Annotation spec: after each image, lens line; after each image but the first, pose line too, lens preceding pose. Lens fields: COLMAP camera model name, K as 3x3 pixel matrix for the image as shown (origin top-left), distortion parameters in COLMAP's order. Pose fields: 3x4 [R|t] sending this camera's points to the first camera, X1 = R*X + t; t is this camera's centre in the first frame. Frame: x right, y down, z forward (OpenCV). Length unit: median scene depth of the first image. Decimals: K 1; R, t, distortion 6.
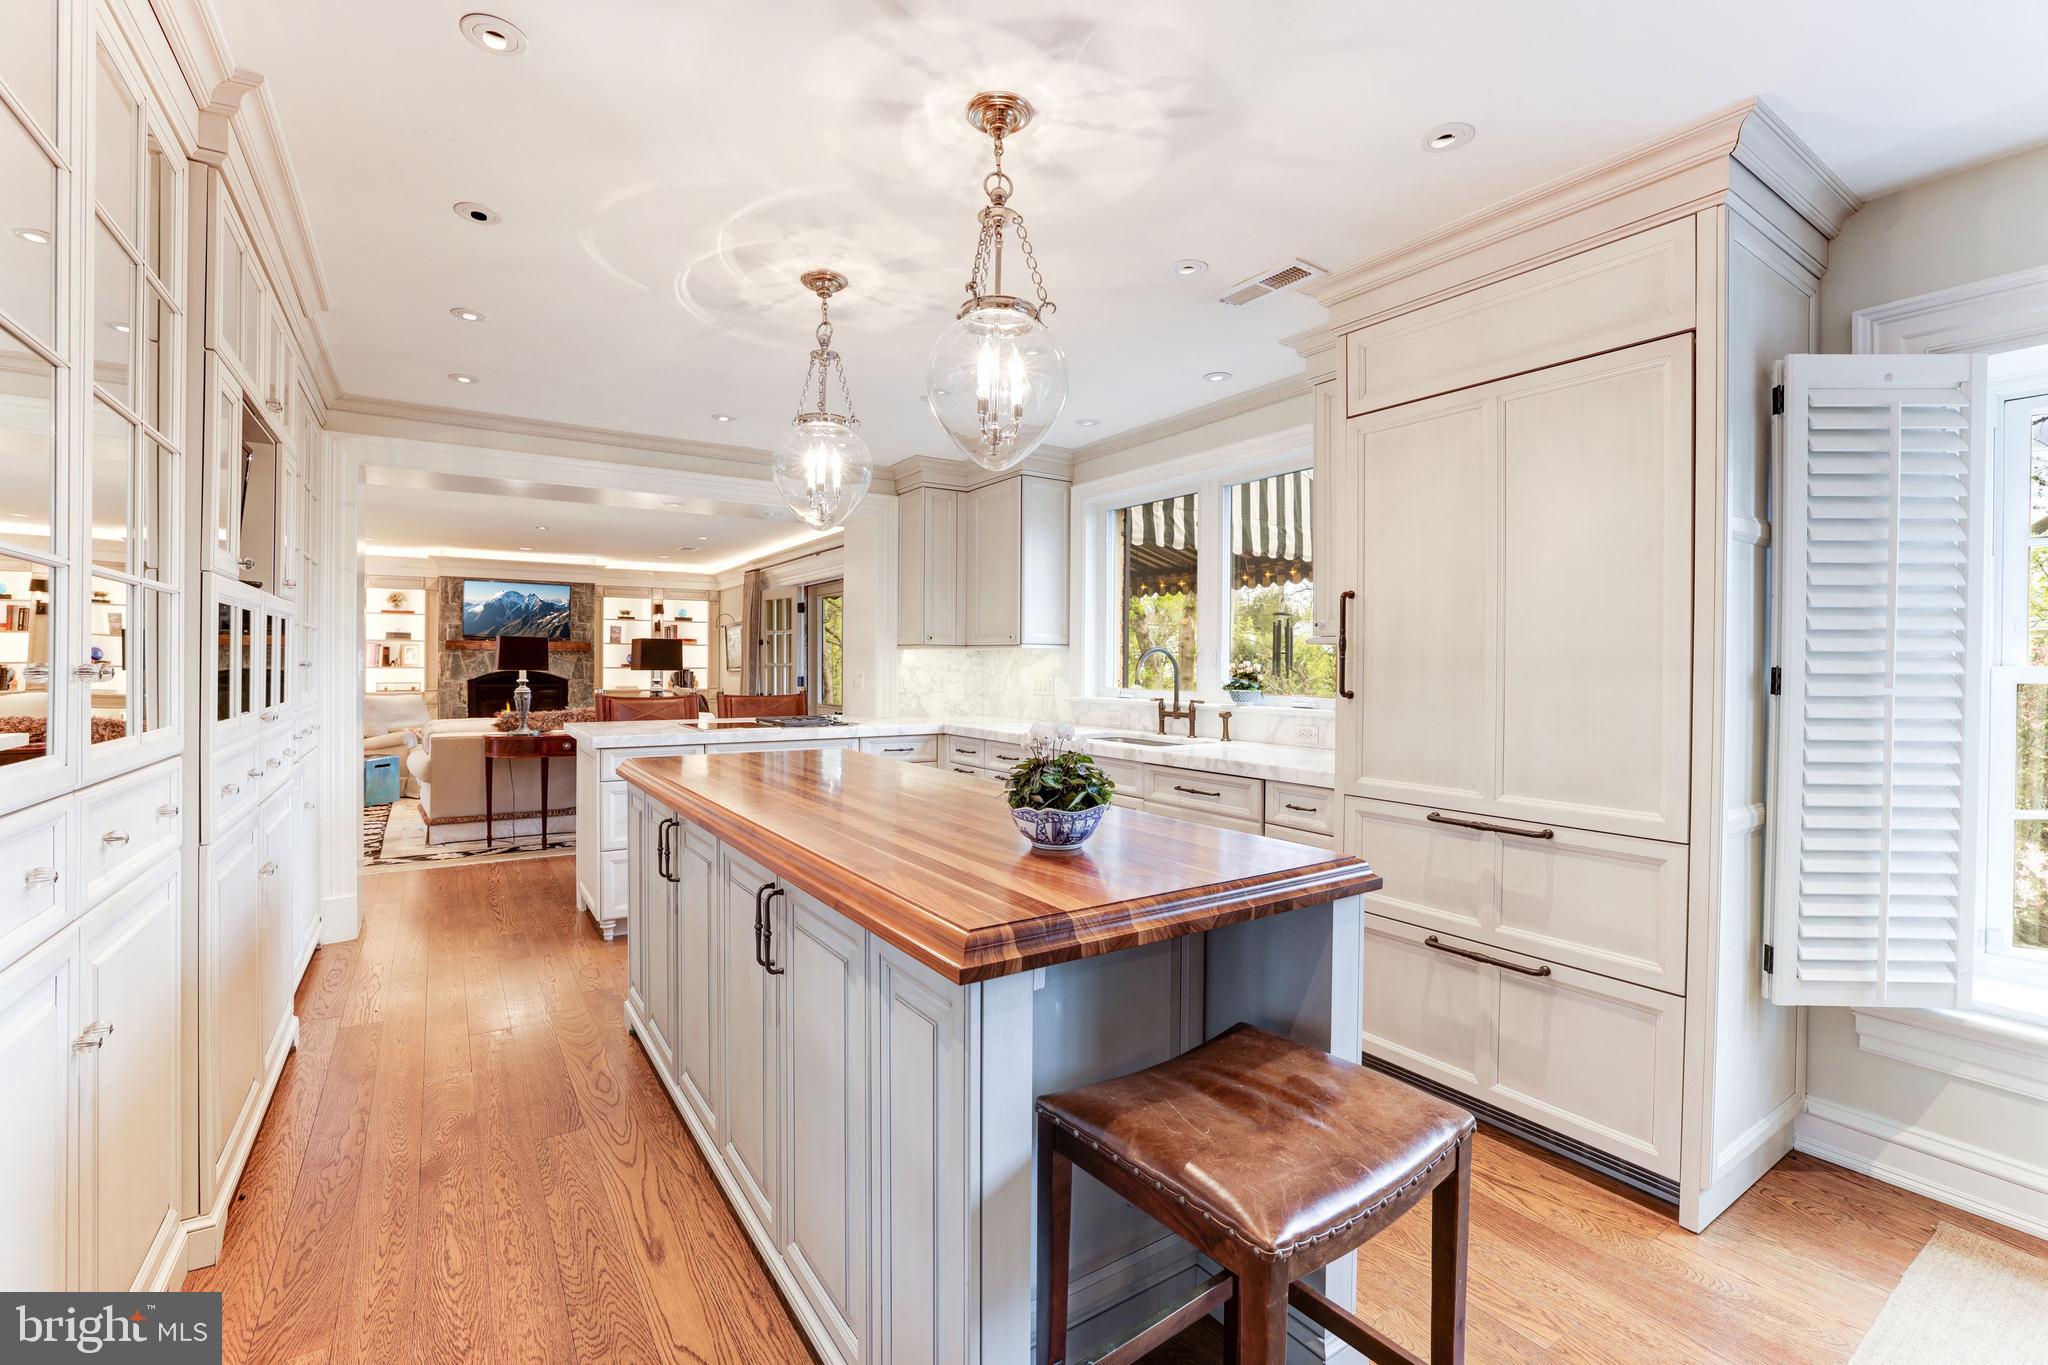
lens RADIAL K [[888.5, 0, 1012.9], [0, 888.5, 668.6], [0, 0, 1]] dist [-0.048285, 0.017144]
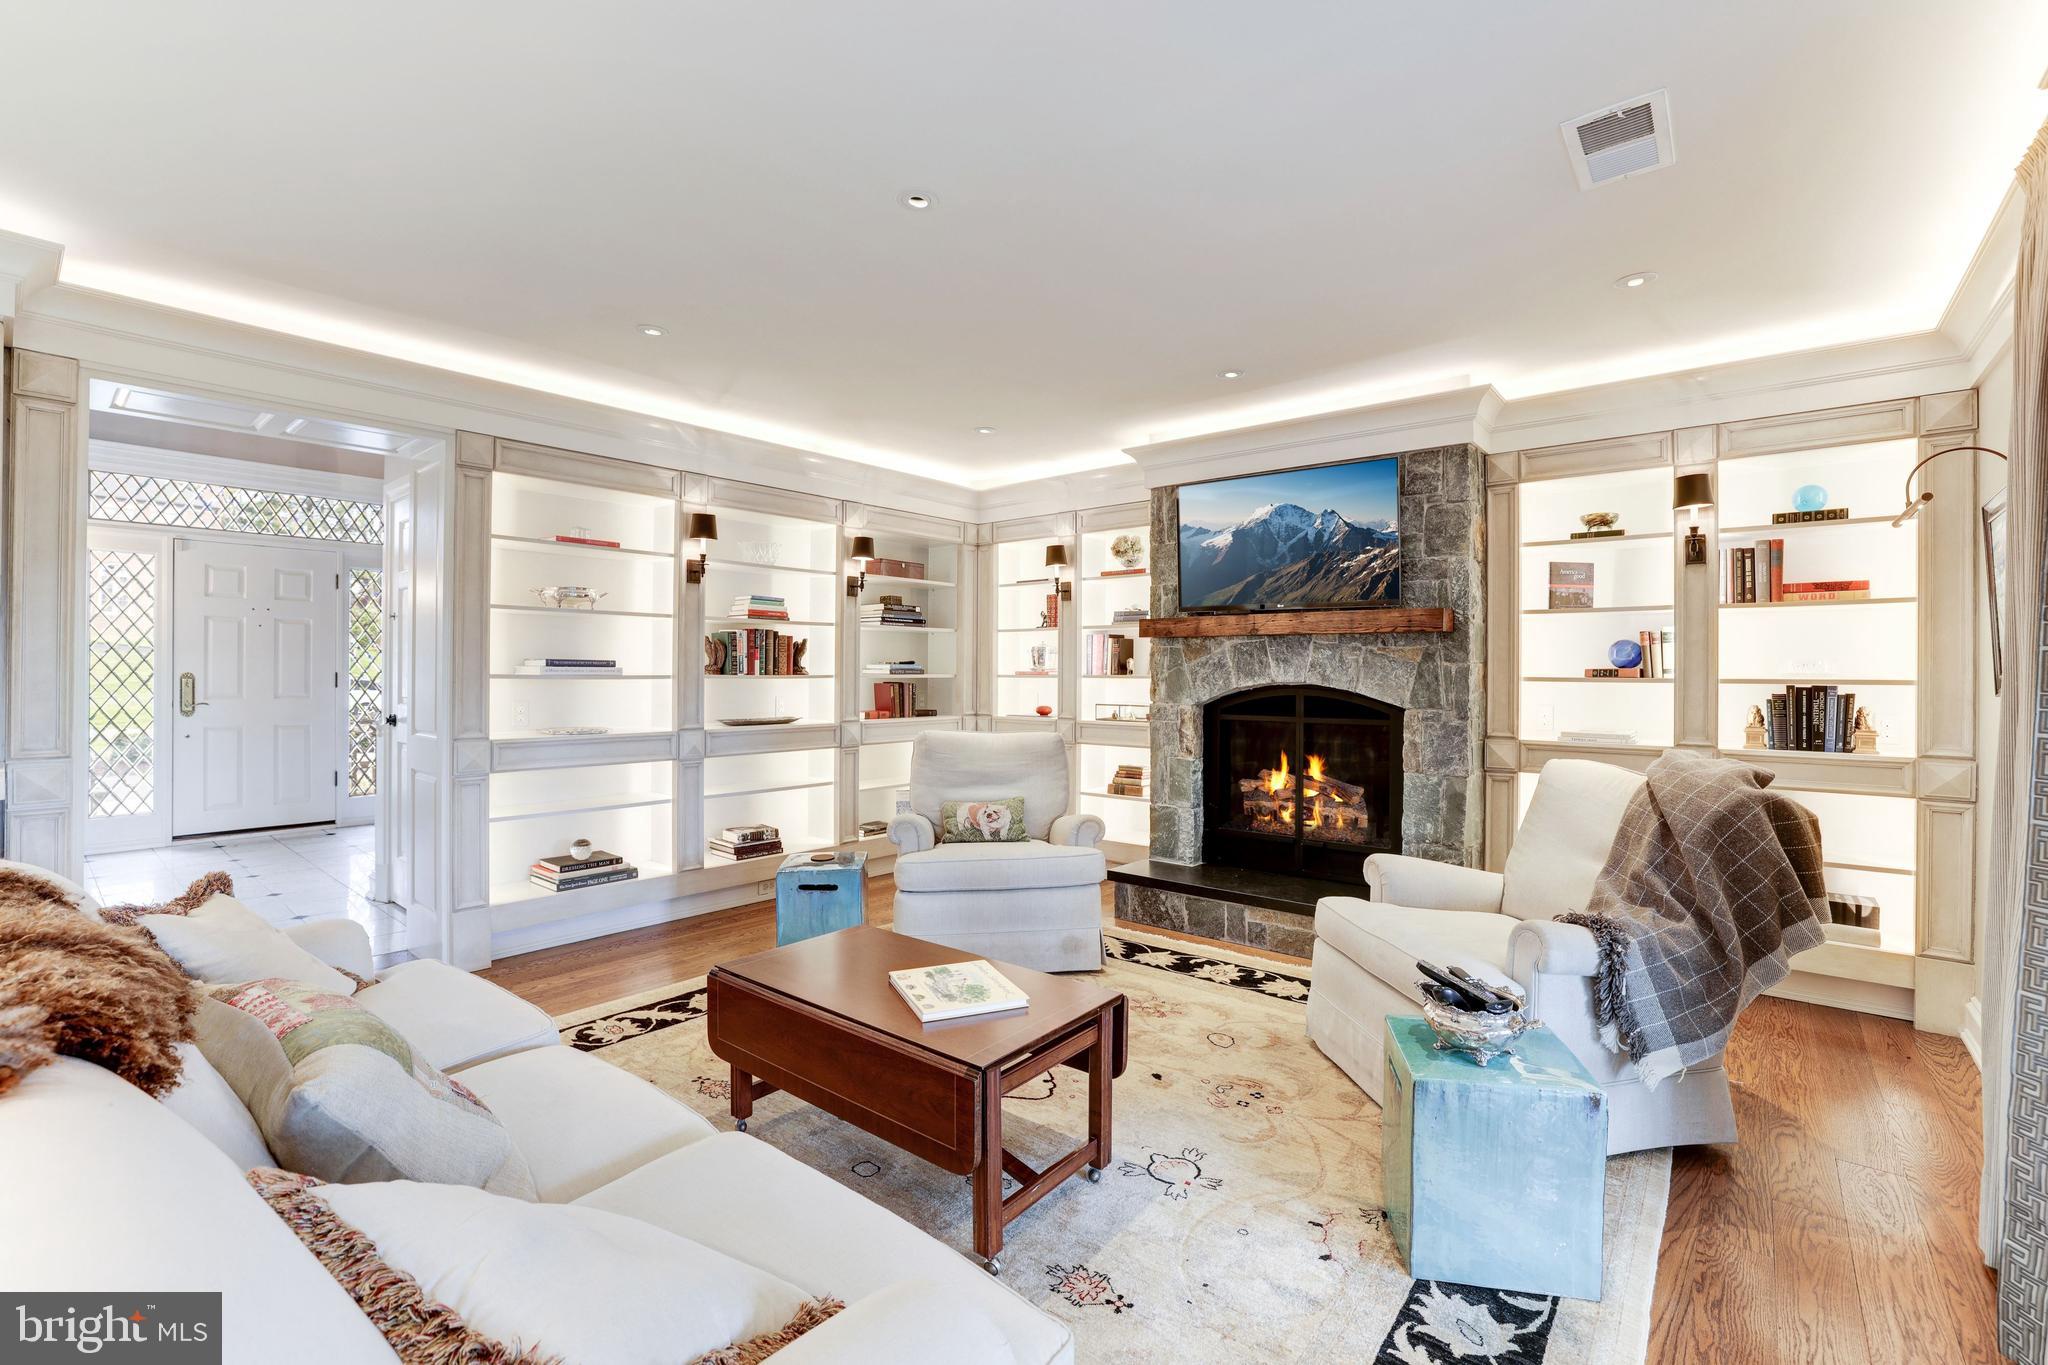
lens RADIAL K [[888.5, 0, 1012.9], [0, 888.5, 668.6], [0, 0, 1]] dist [-0.048285, 0.017144]
pose [[0.278917, -0.008720, -0.960276, -0.388686], [-0.008149, 0.999901, -0.011447, 0.001244], [0.960281, 0.011017, 0.278819, 1.515287]]
